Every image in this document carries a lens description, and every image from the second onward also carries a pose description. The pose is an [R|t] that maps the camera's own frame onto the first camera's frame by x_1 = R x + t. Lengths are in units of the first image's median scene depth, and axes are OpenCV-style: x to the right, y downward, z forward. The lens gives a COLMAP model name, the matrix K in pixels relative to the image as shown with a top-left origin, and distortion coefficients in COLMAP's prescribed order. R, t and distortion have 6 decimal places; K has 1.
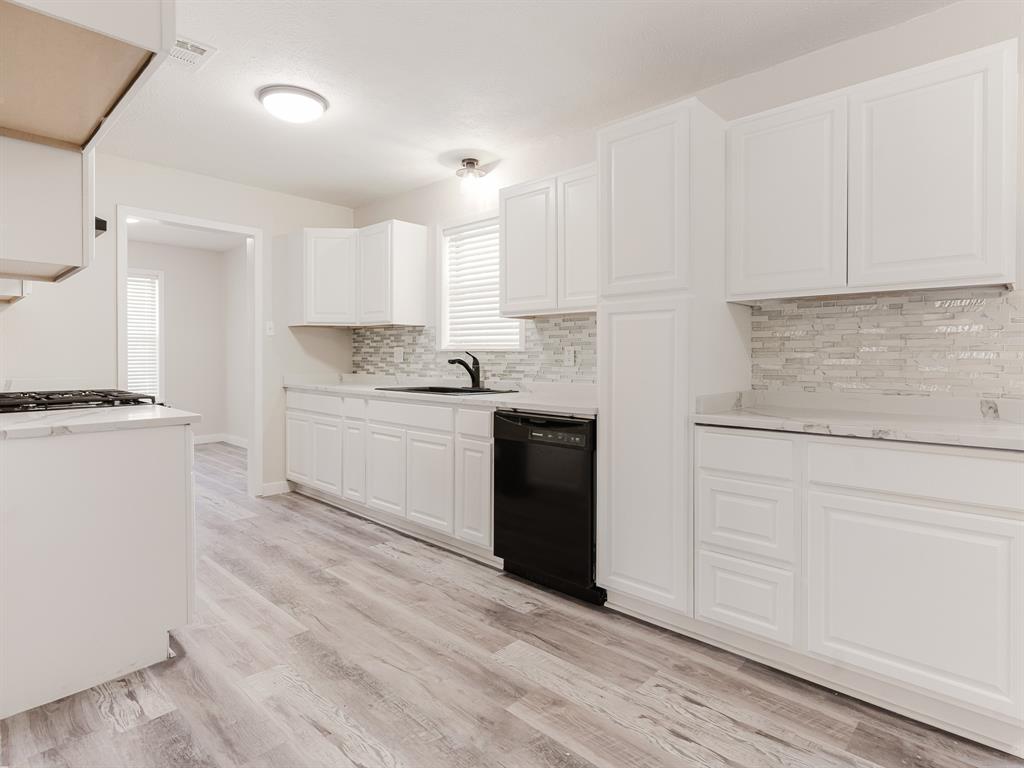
lens RADIAL K [[540.6, 0, 511.0], [0, 540.6, 353.2], [0, 0, 1]] dist [0.001942, 0.000348]
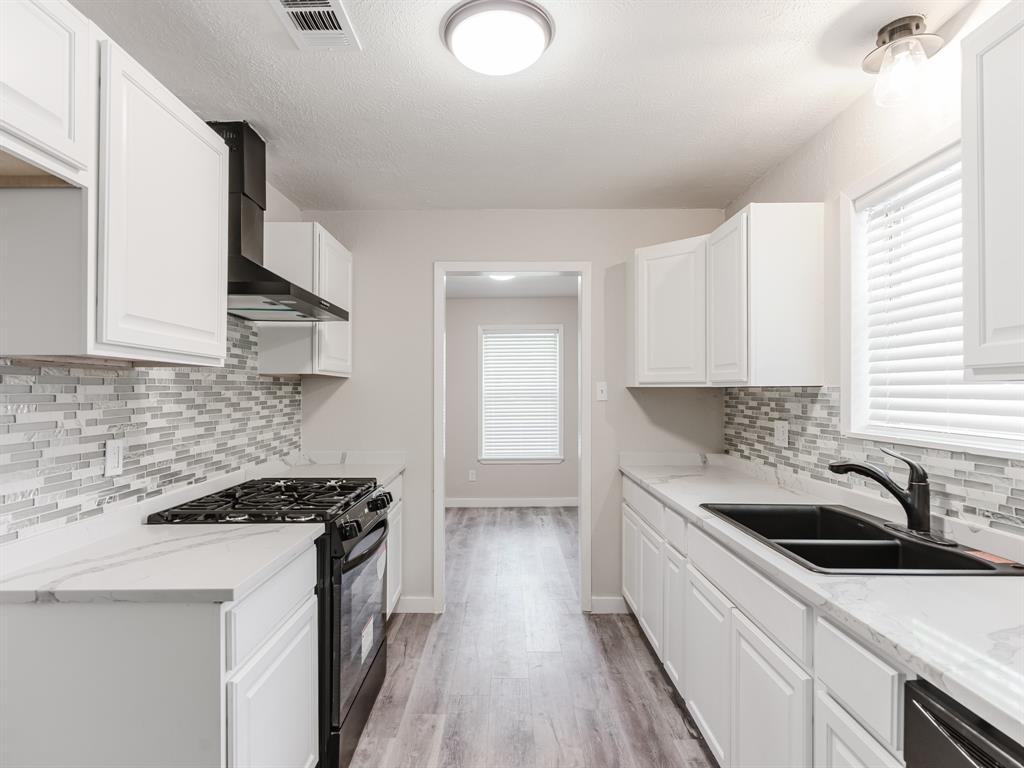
lens RADIAL K [[555.2, 0, 509.7], [0, 555.2, 390.2], [0, 0, 1]] dist [0.003631, 0.001004]
pose [[0.680098, -0.006861, -0.733089, 0.036597], [0.006421, 0.999974, -0.003402, -0.046048], [0.733093, -0.002393, 0.680124, 0.385660]]
